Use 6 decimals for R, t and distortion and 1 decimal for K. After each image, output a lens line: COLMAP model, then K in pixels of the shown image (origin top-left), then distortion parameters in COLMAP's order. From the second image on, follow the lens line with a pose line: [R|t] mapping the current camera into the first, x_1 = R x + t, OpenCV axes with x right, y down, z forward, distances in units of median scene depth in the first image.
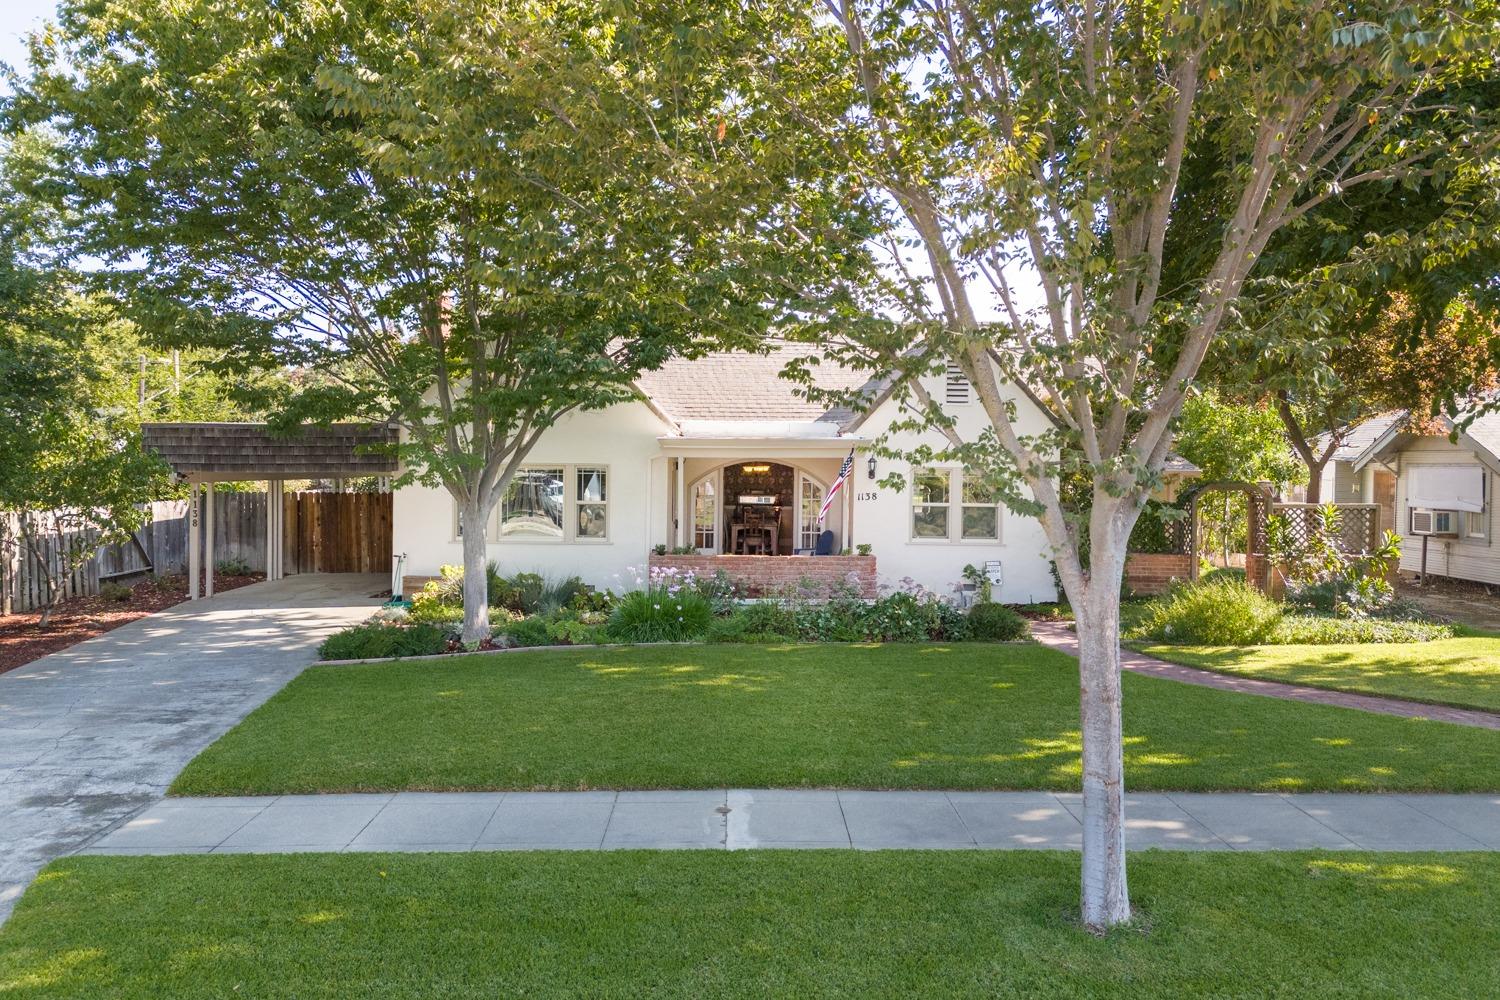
lens RADIAL K [[1027.1, 0, 666.8], [0, 1027.1, 501.3], [0, 0, 1]] dist [0.051824, -0.033699]
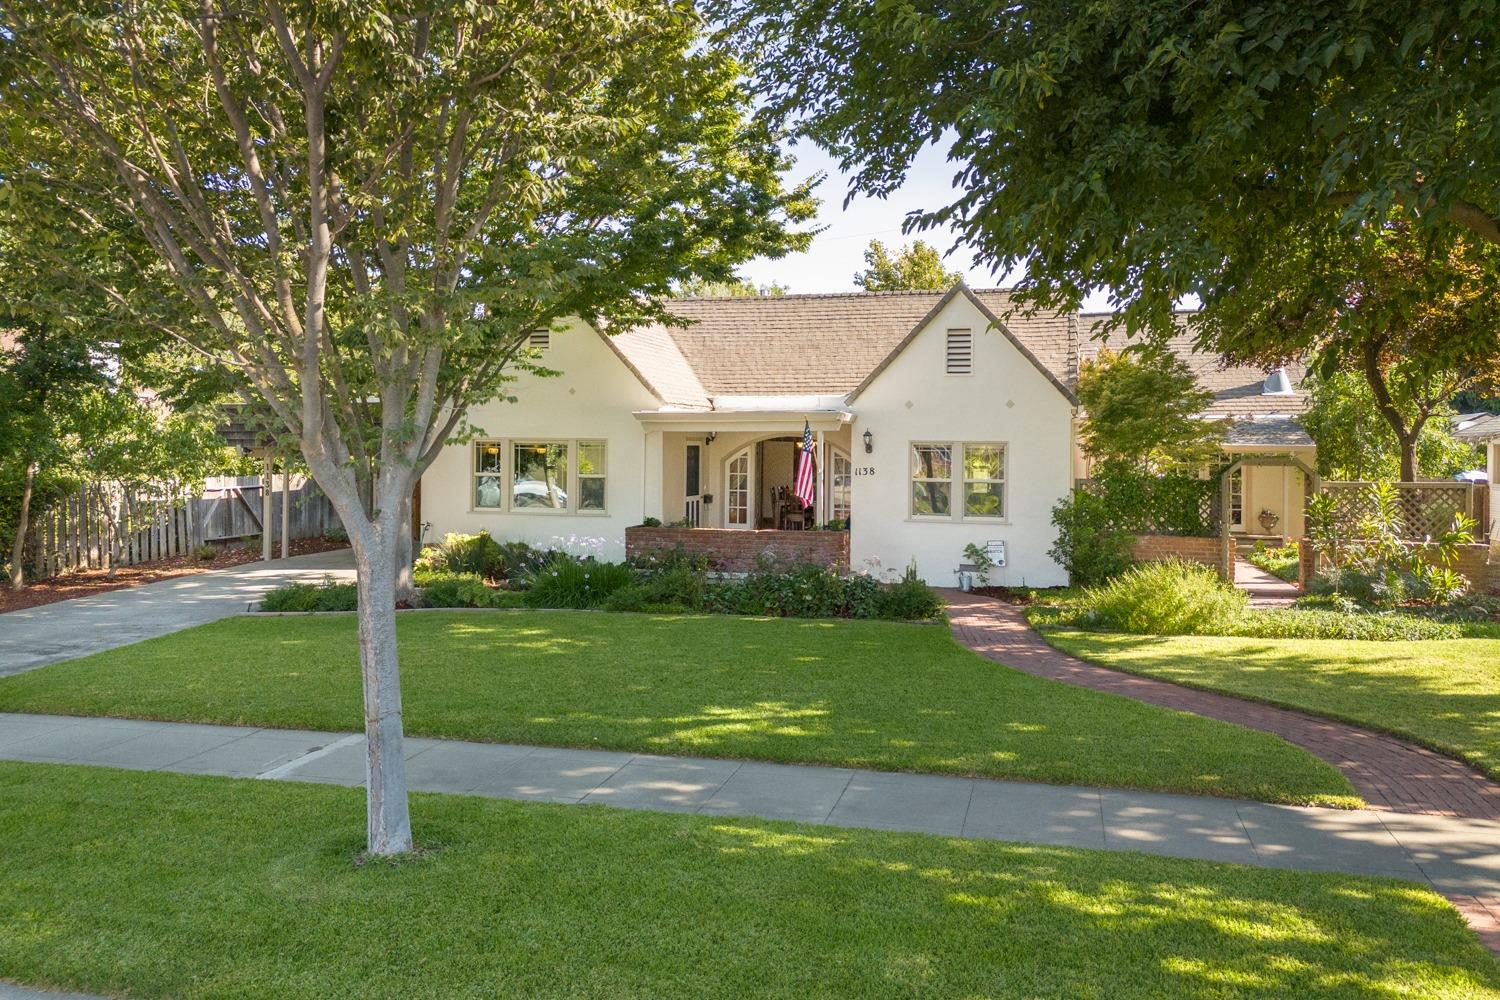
lens RADIAL K [[1027.1, 0, 666.8], [0, 1027.1, 501.3], [0, 0, 1]] dist [0.051824, -0.033699]
pose [[0.970061, 0.011668, -0.242582, 0.338942], [-0.007055, 0.999778, 0.019876, 0.007211], [0.242760, -0.017570, 0.969927, 0.018113]]
